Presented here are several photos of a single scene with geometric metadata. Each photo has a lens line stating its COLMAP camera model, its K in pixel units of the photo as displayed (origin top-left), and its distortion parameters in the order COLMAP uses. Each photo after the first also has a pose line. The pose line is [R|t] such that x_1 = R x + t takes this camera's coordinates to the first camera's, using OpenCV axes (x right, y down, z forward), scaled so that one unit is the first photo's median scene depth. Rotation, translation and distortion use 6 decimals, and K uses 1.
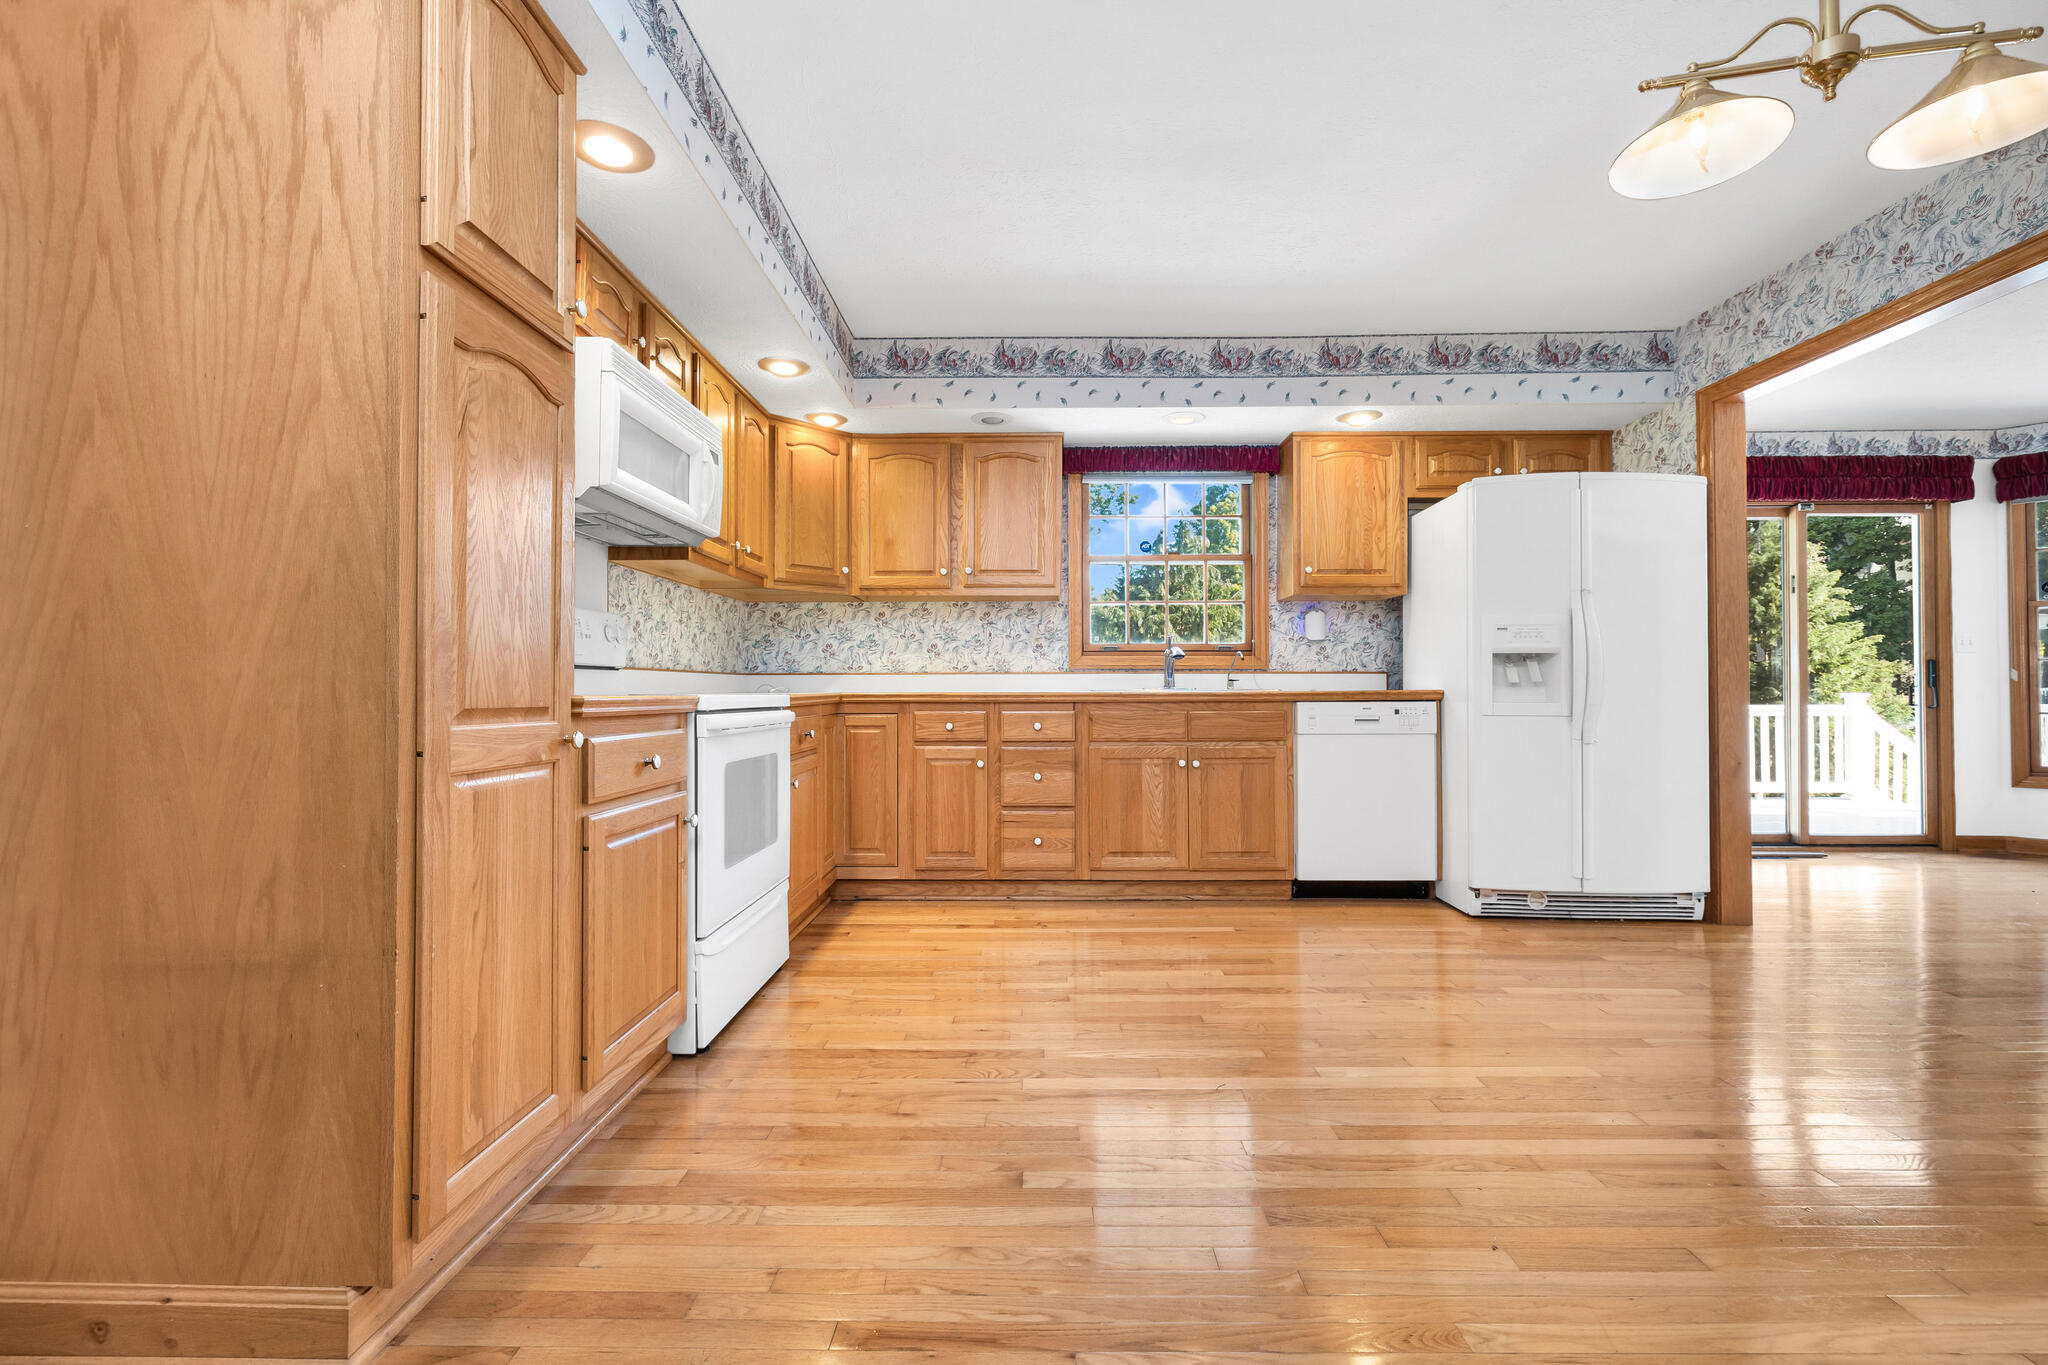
lens RADIAL K [[872.0, 0, 1040.2], [0, 872.0, 684.9], [0, 0, 1]] dist [0.001010, -0.000230]
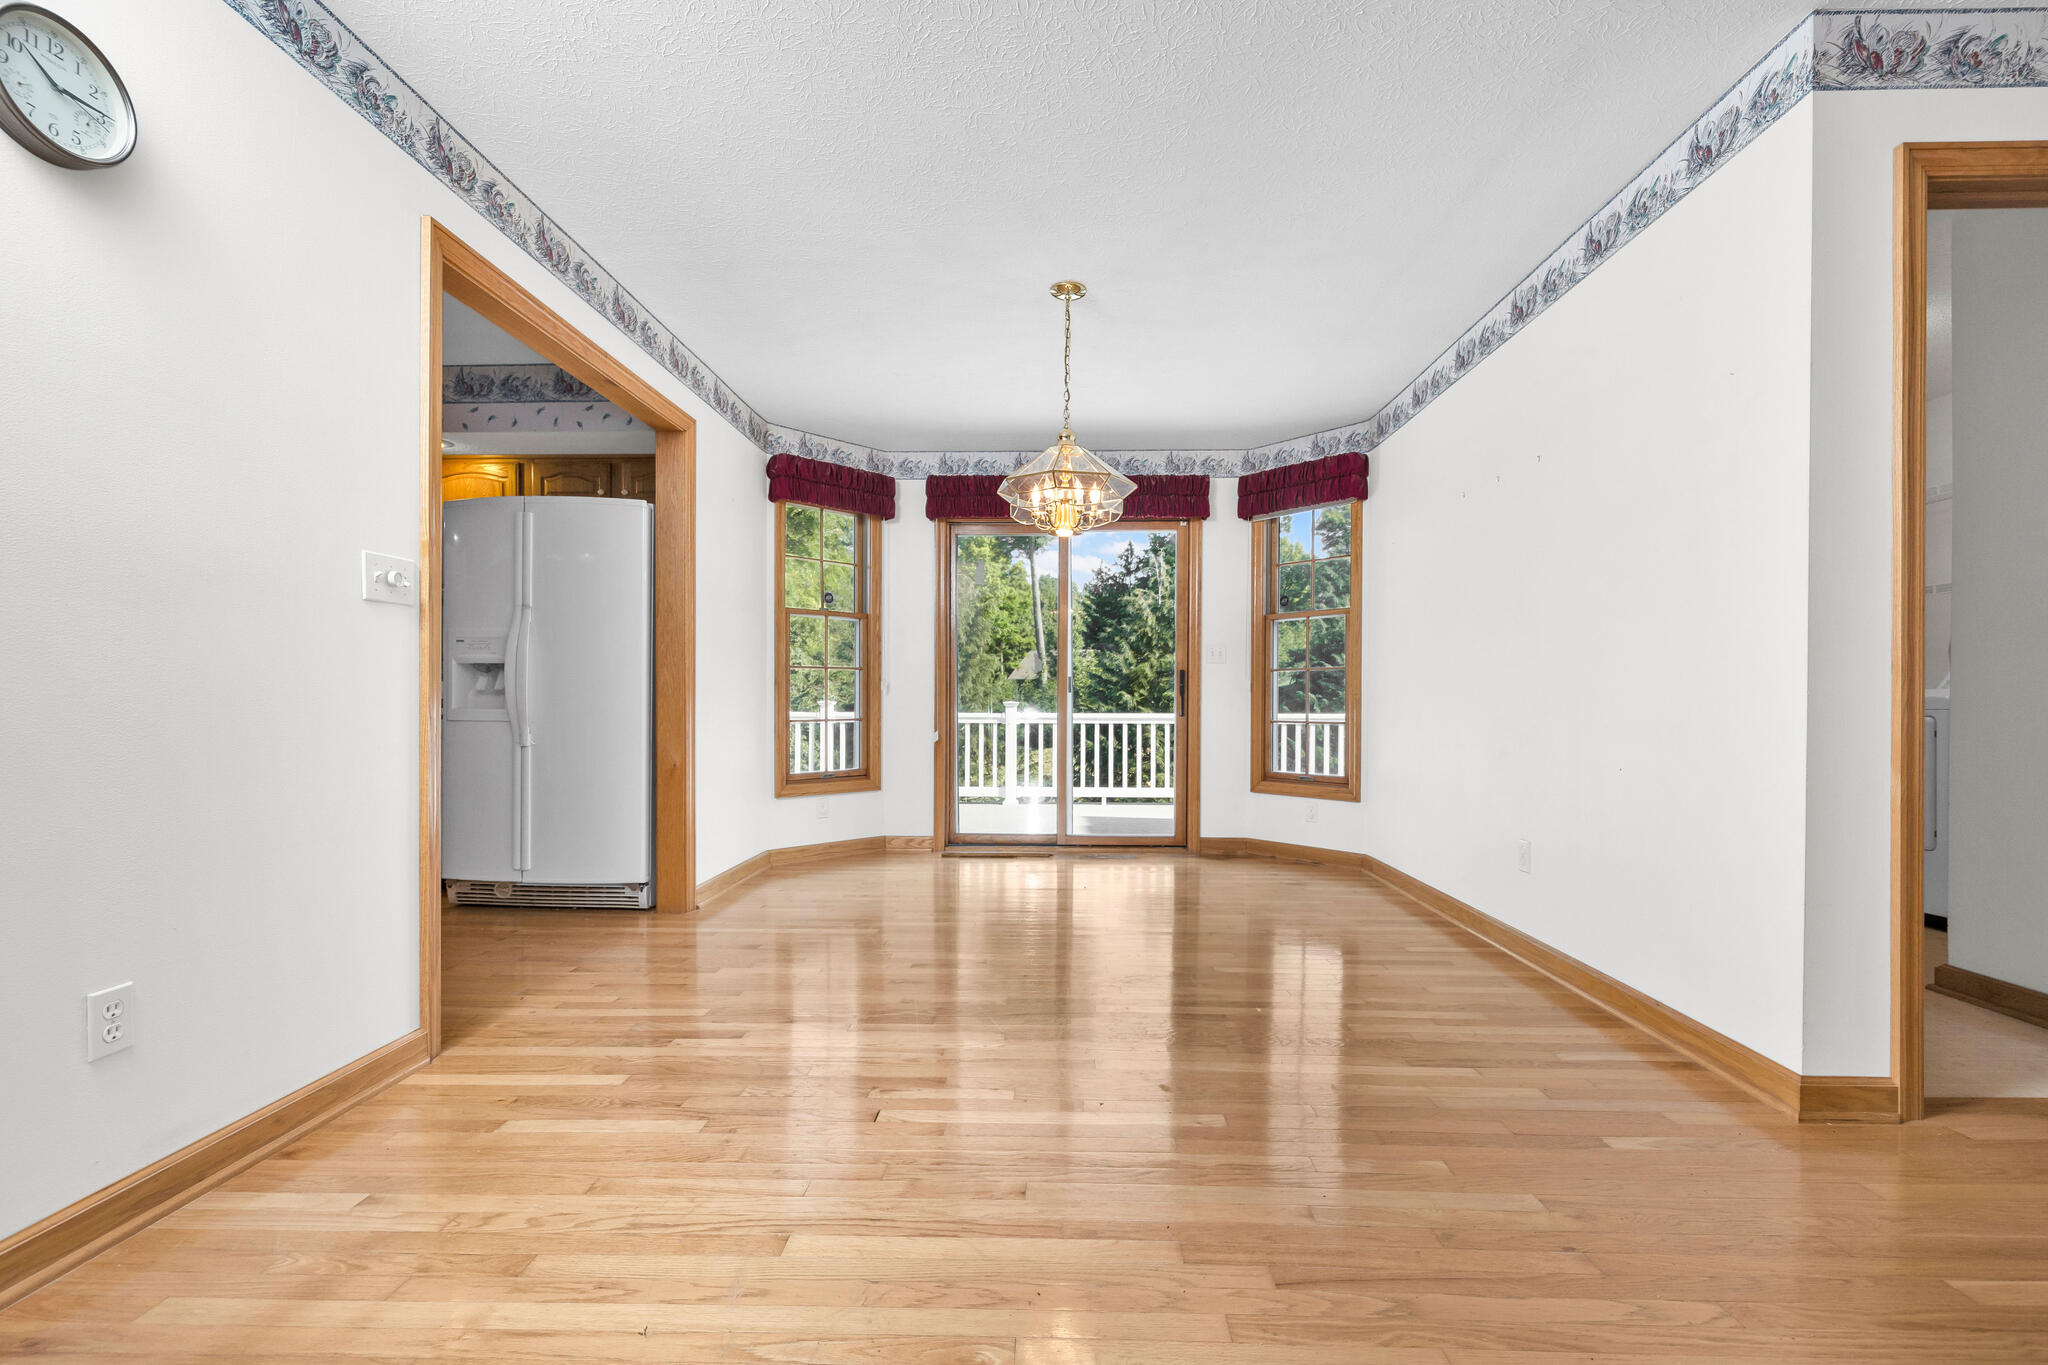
lens RADIAL K [[872.0, 0, 1019.8], [0, 872.0, 701.8], [0, 0, 1]] dist [0.001010, -0.000230]
pose [[0.999913, -0.001969, -0.013079, 1.136350], [0.001962, 0.999998, -0.000567, 0.014343], [0.013080, 0.000541, 0.999914, -0.066926]]
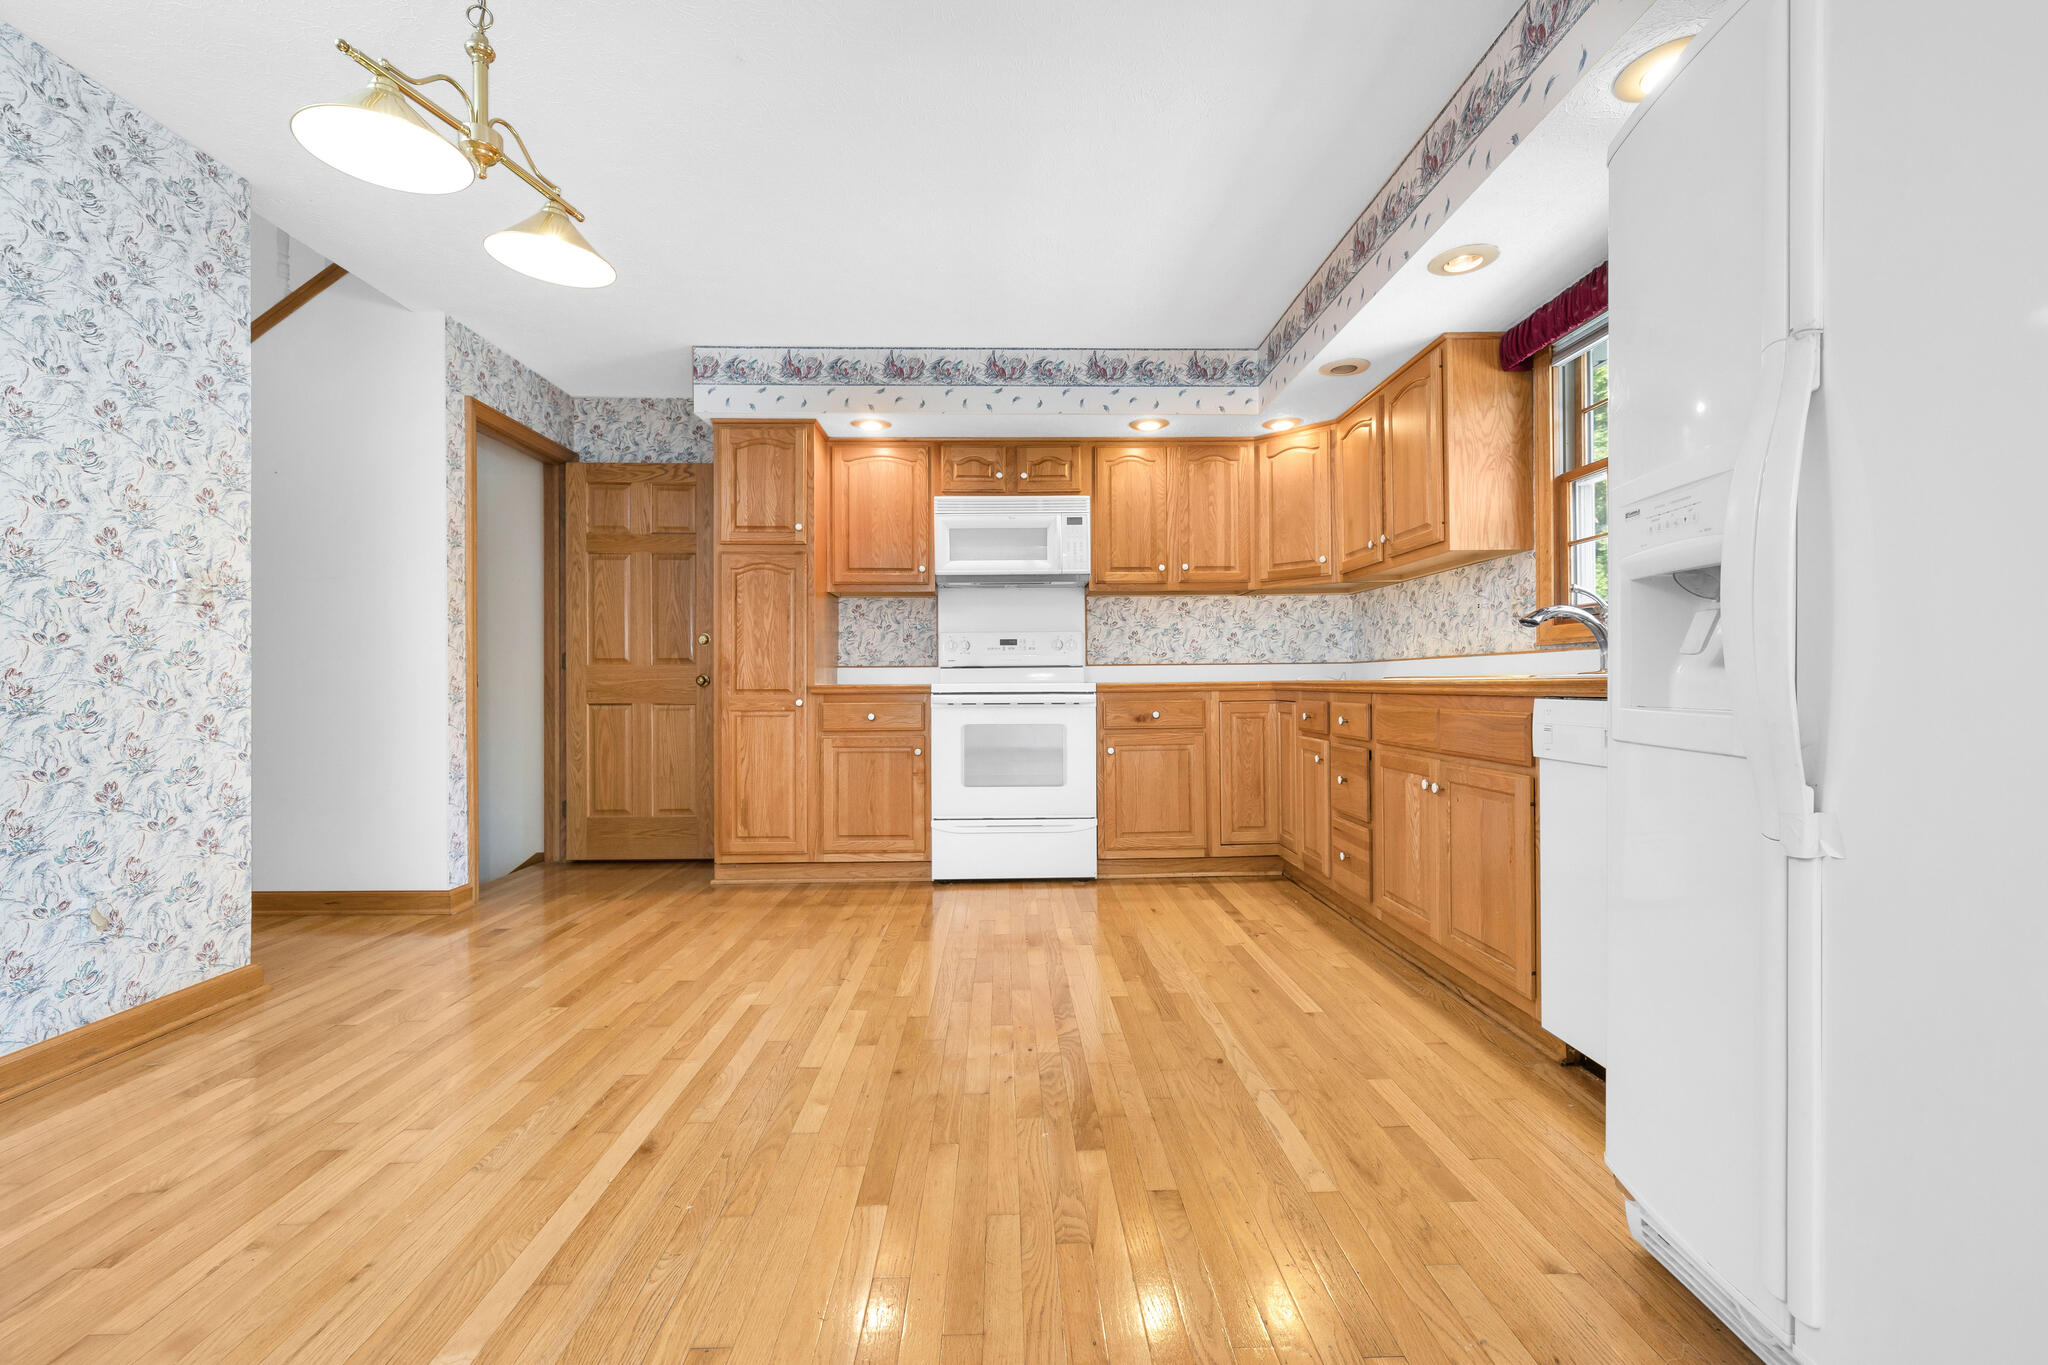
lens RADIAL K [[872.0, 0, 1024.0], [0, 872.0, 678.9], [0, 0, 1]] dist [0.001010, -0.000230]
pose [[0.027570, -0.002681, -0.999616, 0.828872], [0.014509, 0.999892, -0.002282, 0.004496], [0.999515, -0.014440, 0.027606, 0.665671]]
